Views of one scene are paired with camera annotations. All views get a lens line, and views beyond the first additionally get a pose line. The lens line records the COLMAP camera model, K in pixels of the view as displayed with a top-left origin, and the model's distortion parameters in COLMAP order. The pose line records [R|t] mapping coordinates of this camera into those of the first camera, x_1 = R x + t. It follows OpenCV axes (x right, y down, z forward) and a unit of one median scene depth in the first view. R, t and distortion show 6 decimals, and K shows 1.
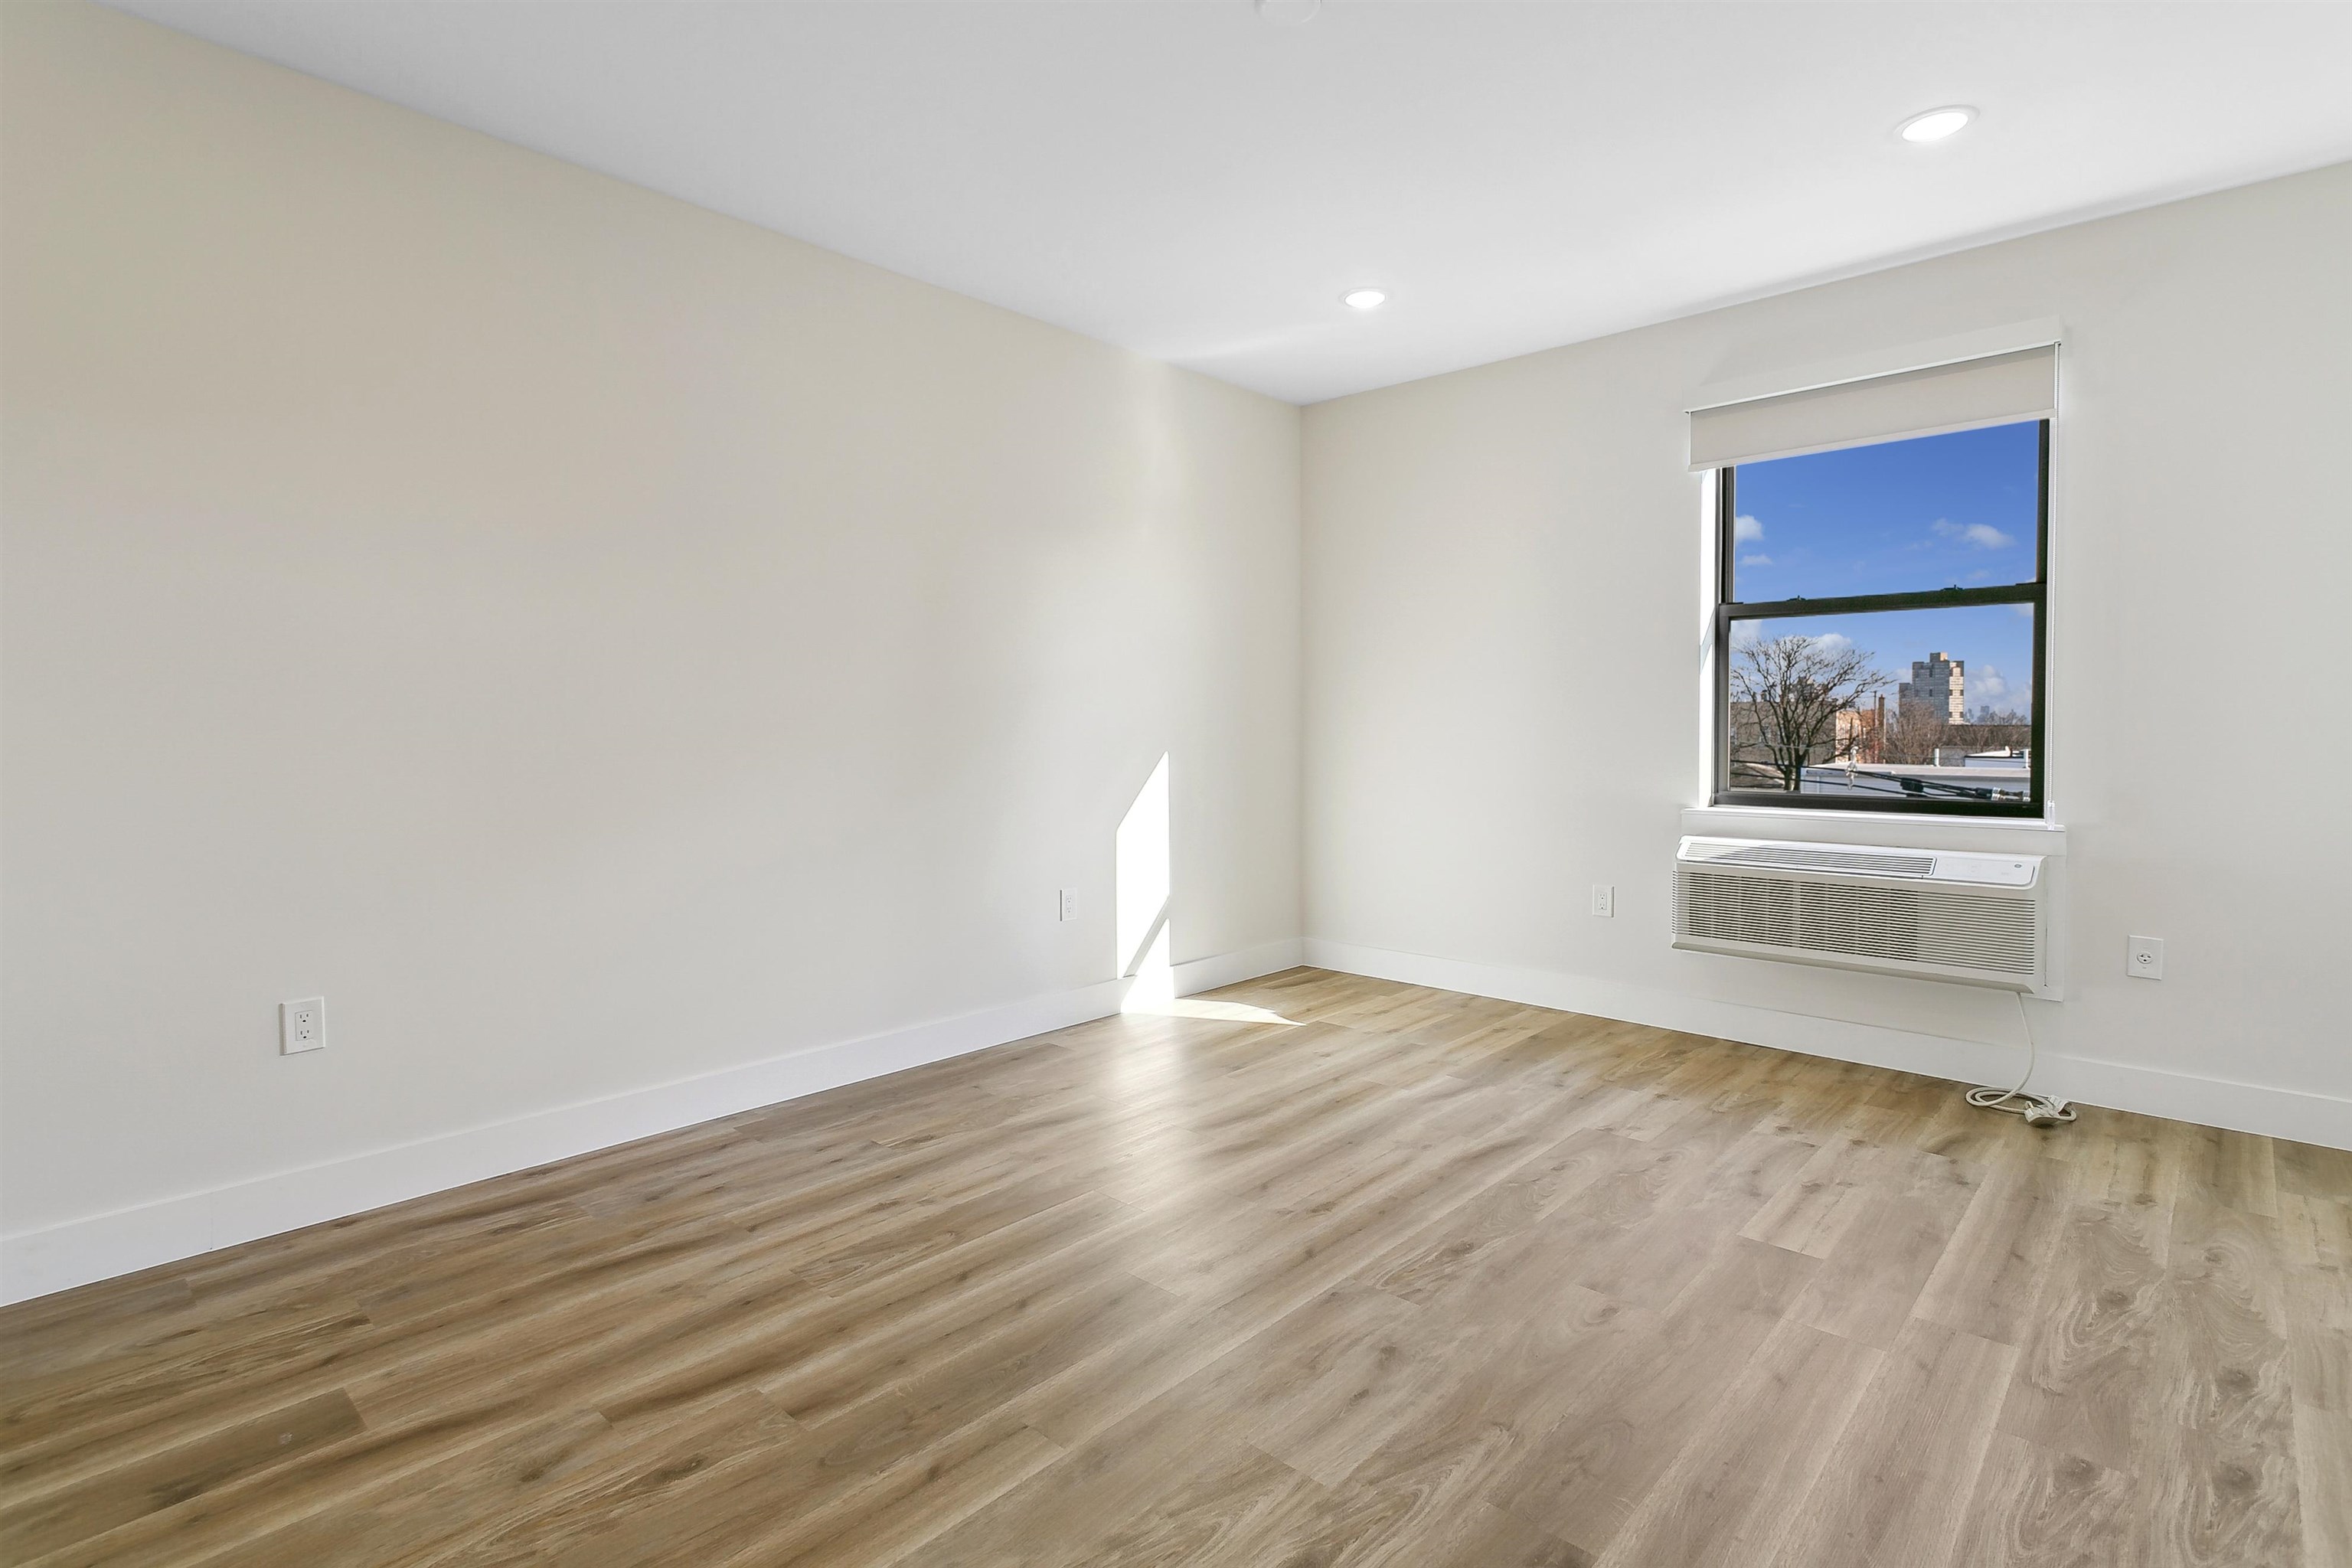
lens RADIAL K [[1146.7, 0, 1173.5], [0, 1146.7, 776.7], [0, 0, 1]] dist [0.002819, 0.000459]
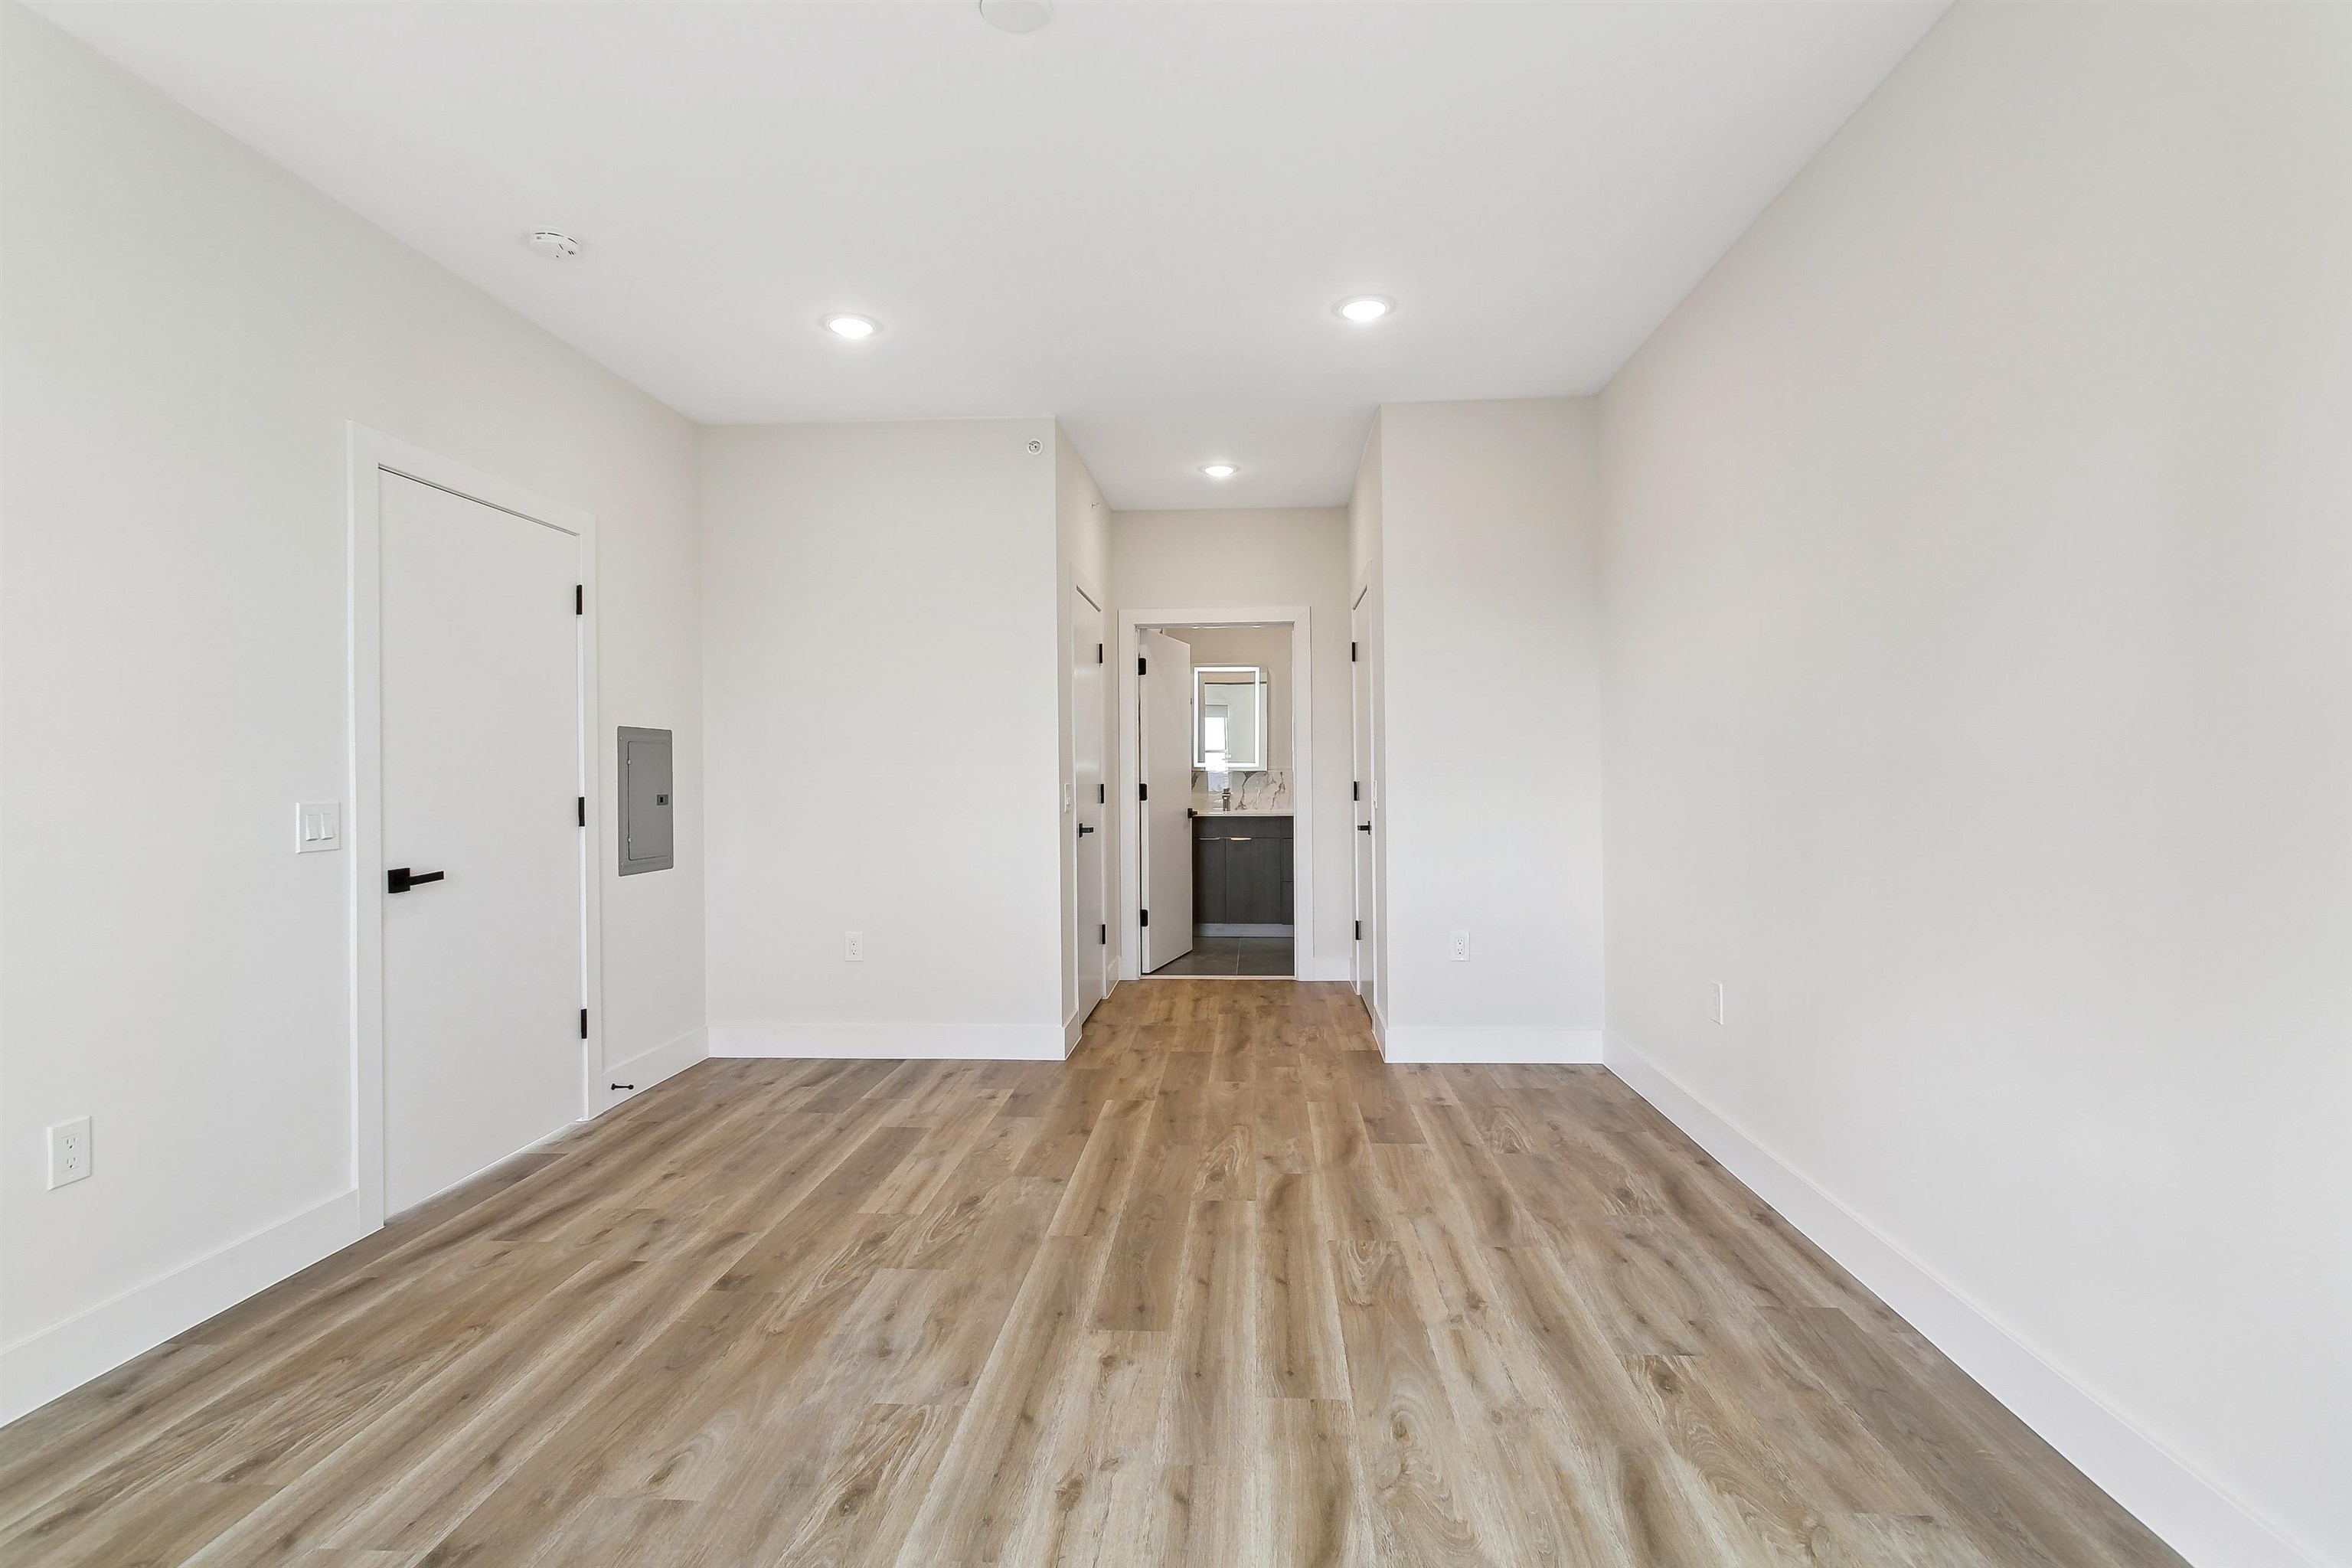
lens RADIAL K [[1146.7, 0, 1175.6], [0, 1146.7, 774.8], [0, 0, 1]] dist [0.002819, 0.000459]
pose [[-0.782460, 0.012897, -0.622567, 0.597593], [-0.017729, 0.998919, 0.042977, -0.096143], [0.622449, 0.044665, -0.781385, 1.855920]]
